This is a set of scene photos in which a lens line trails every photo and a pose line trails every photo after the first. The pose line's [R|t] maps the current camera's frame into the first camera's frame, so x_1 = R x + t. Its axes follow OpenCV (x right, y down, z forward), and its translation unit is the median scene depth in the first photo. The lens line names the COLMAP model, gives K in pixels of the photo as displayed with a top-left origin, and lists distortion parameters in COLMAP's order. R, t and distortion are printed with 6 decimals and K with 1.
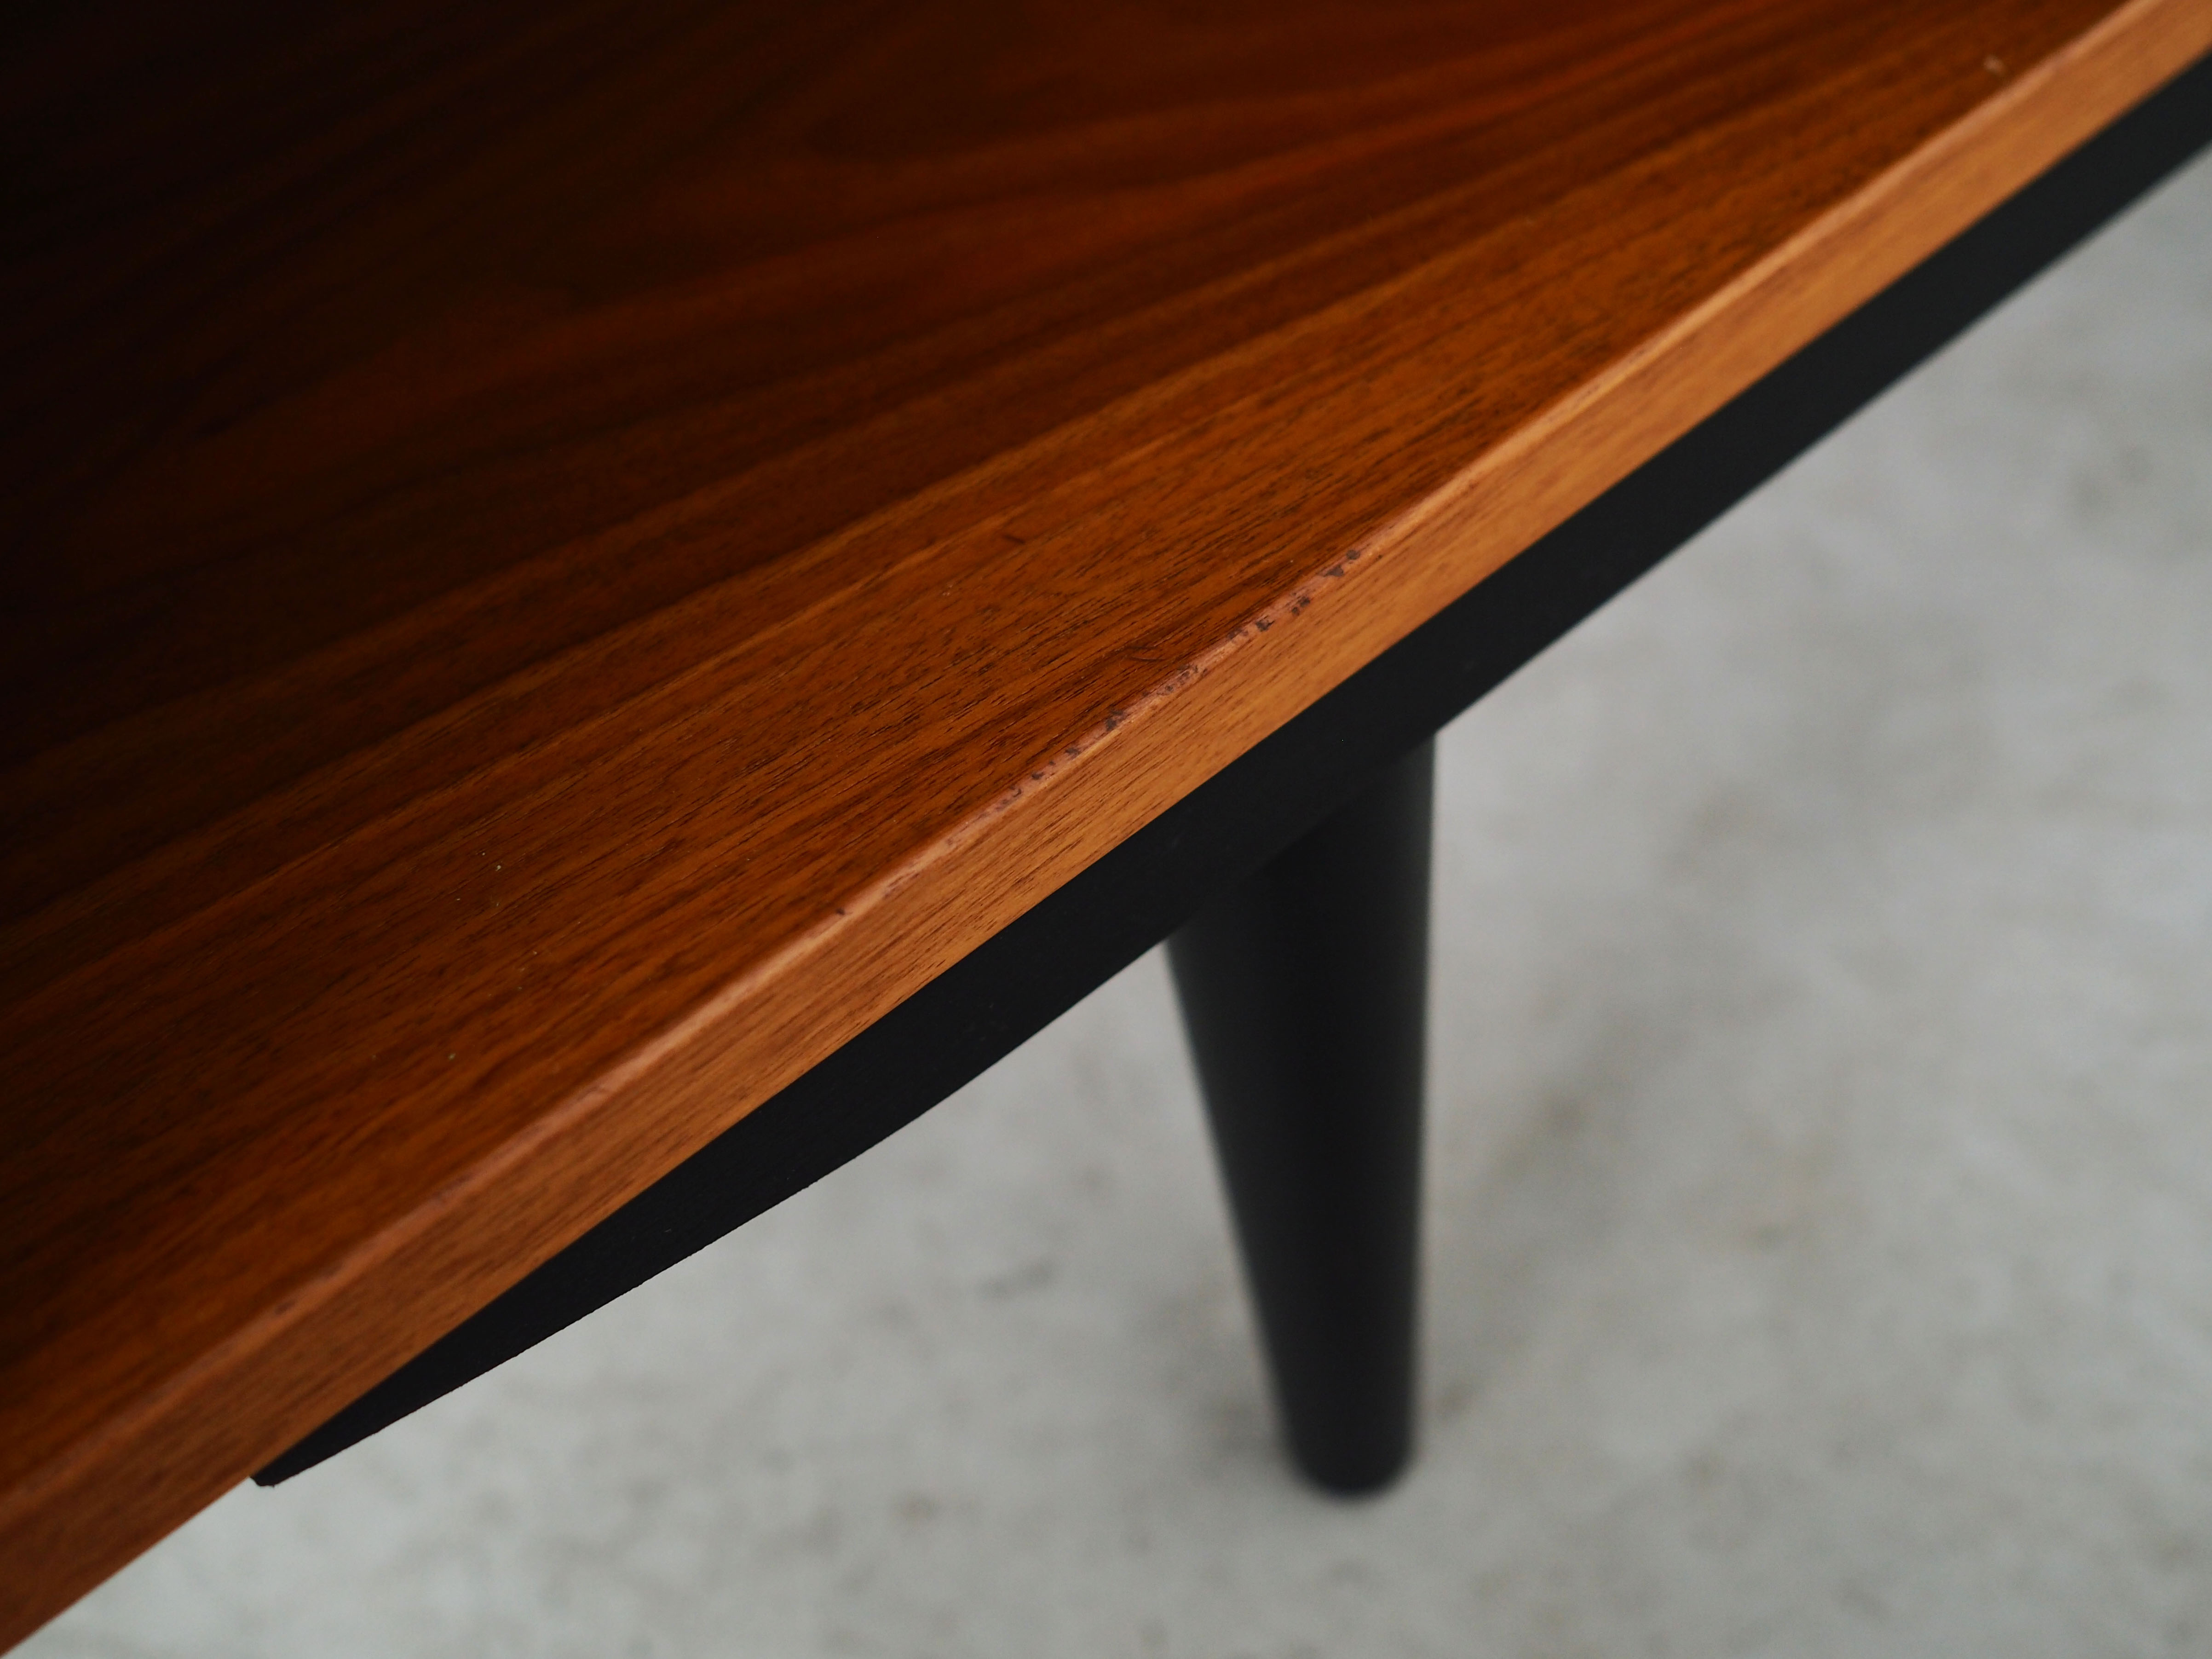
lens RADIAL K [[2416.4, 0, 1106.0], [0, 2416.4, 829.5], [0, 0, 1]] dist [-0.017405, -0.001793]
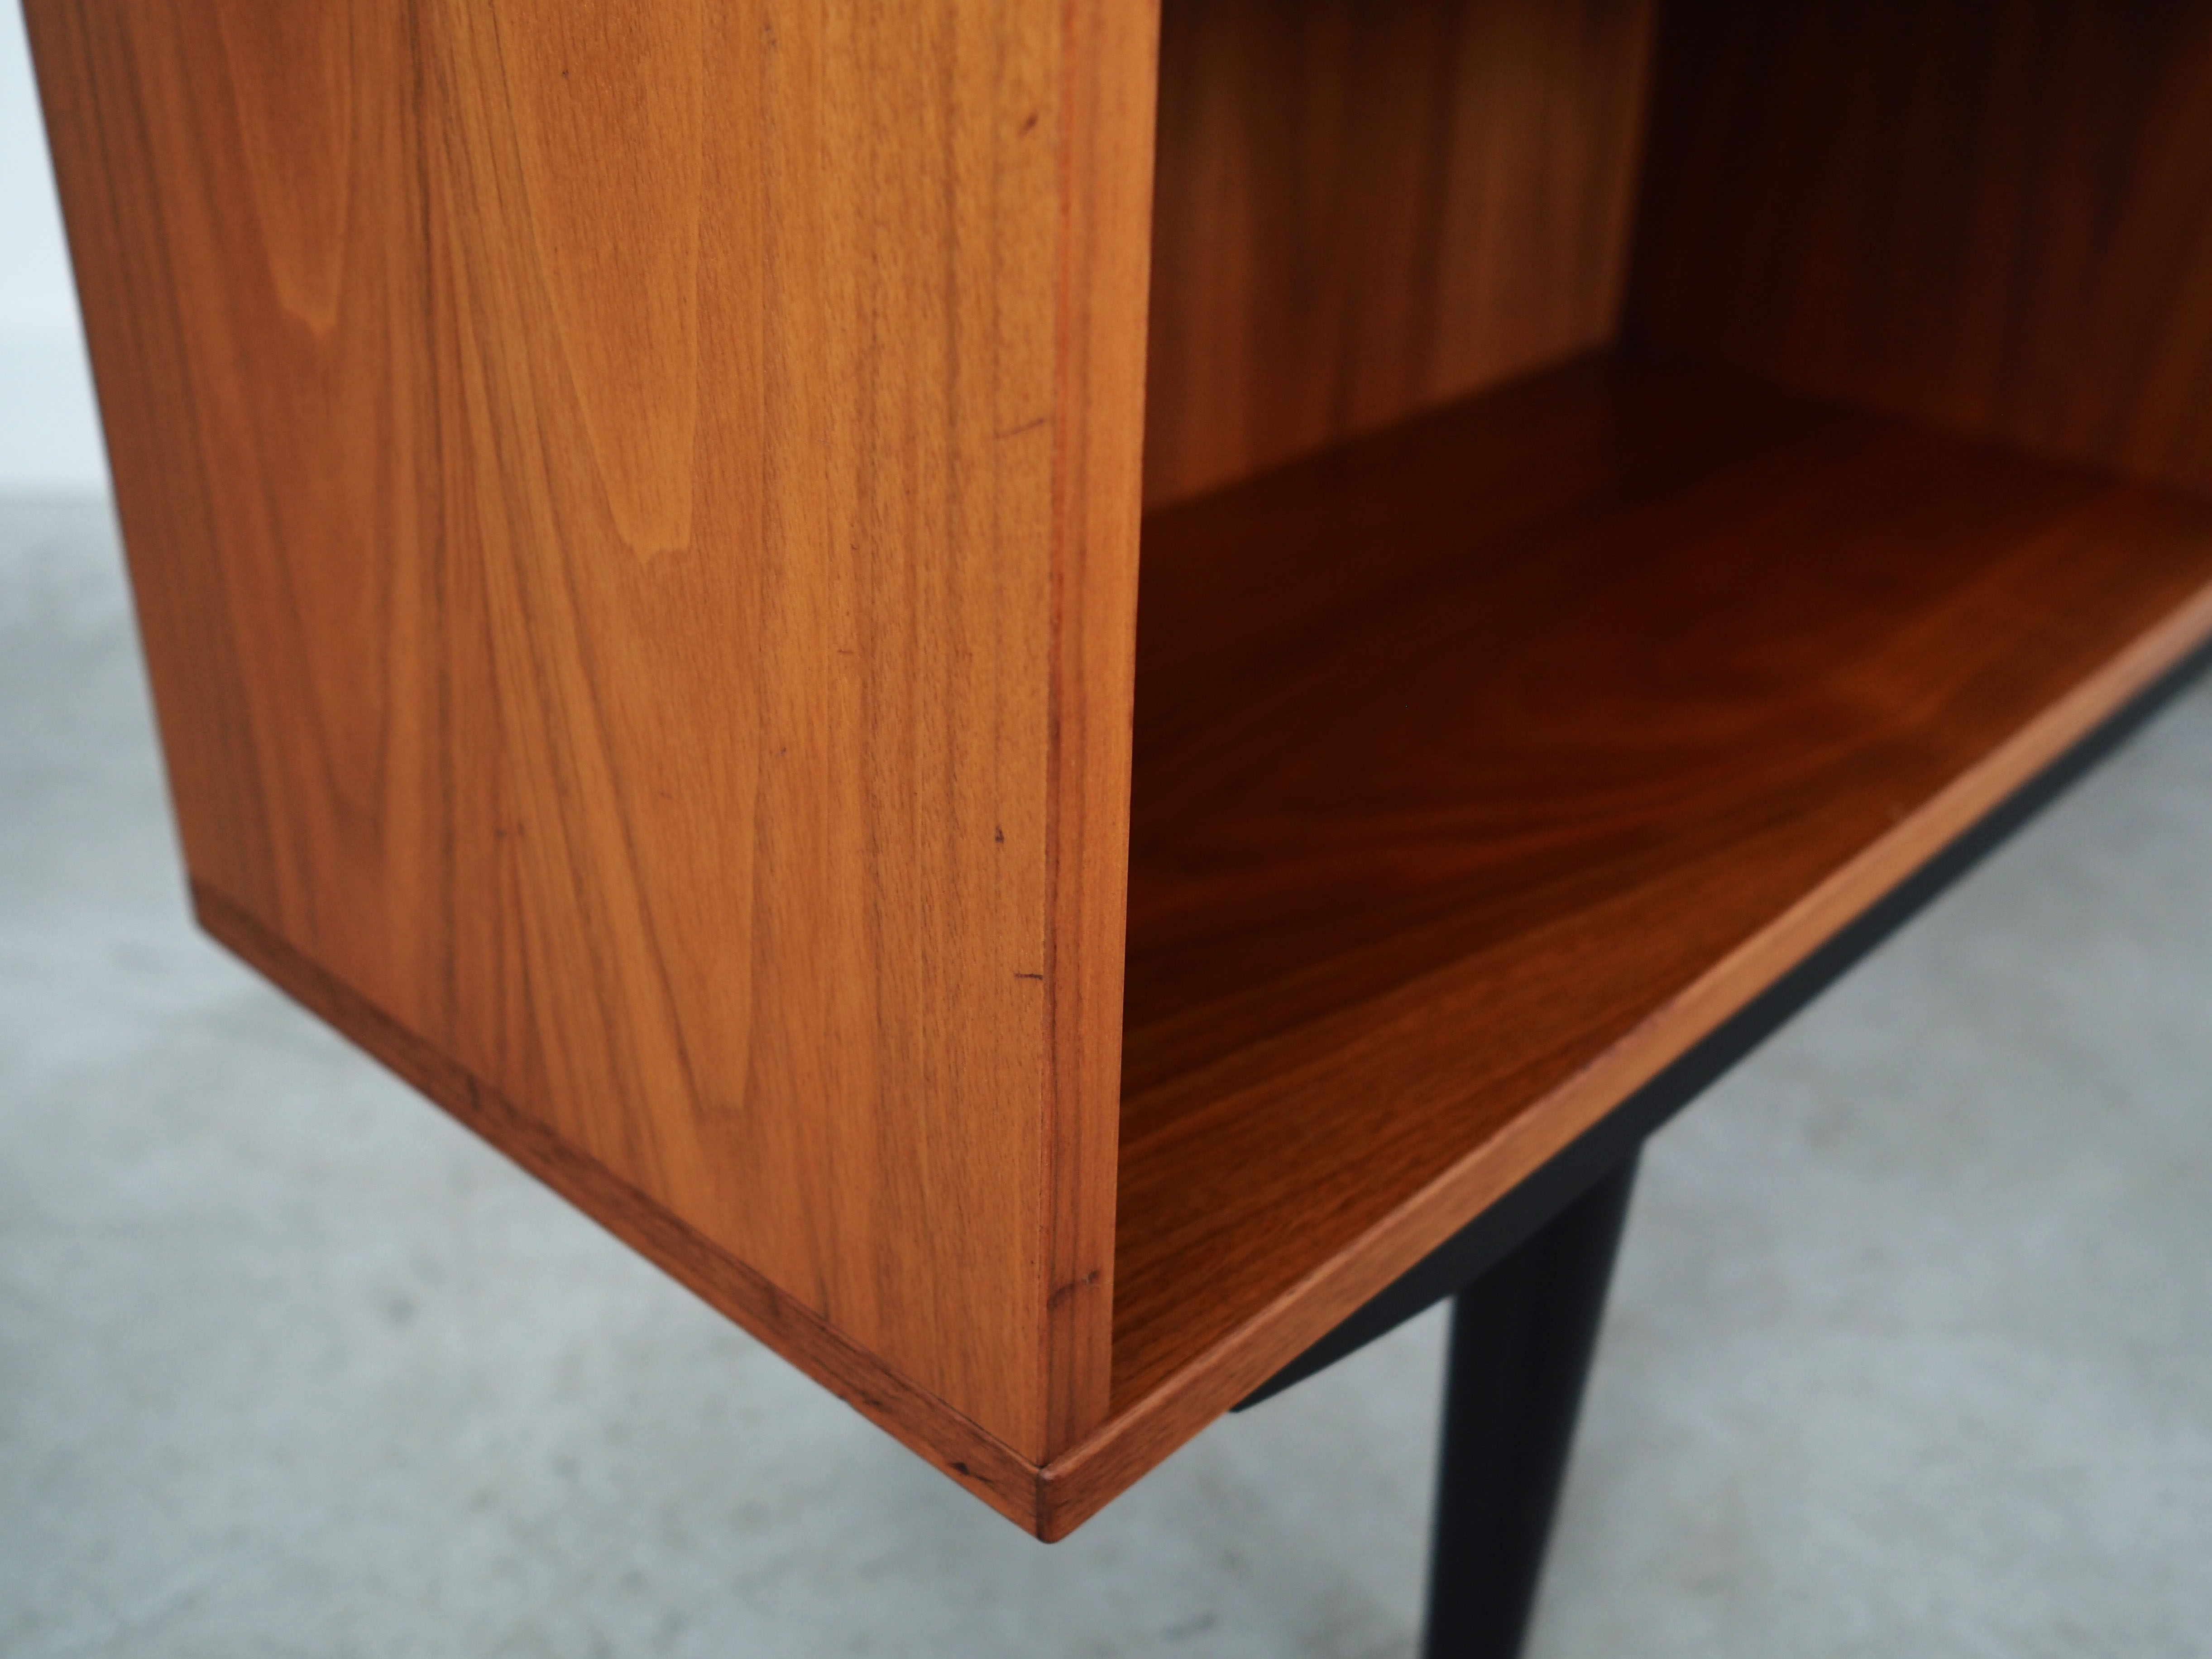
lens RADIAL K [[2348.1, 0, 1101.3], [0, 2348.1, 836.1], [0, 0, 1]] dist [0.004966, 0.005754]
pose [[0.979532, 0.075392, 0.186636, -0.732336], [-0.009887, 0.944109, -0.329485, 0.399426], [-0.201045, 0.320896, 0.925530, -0.756288]]
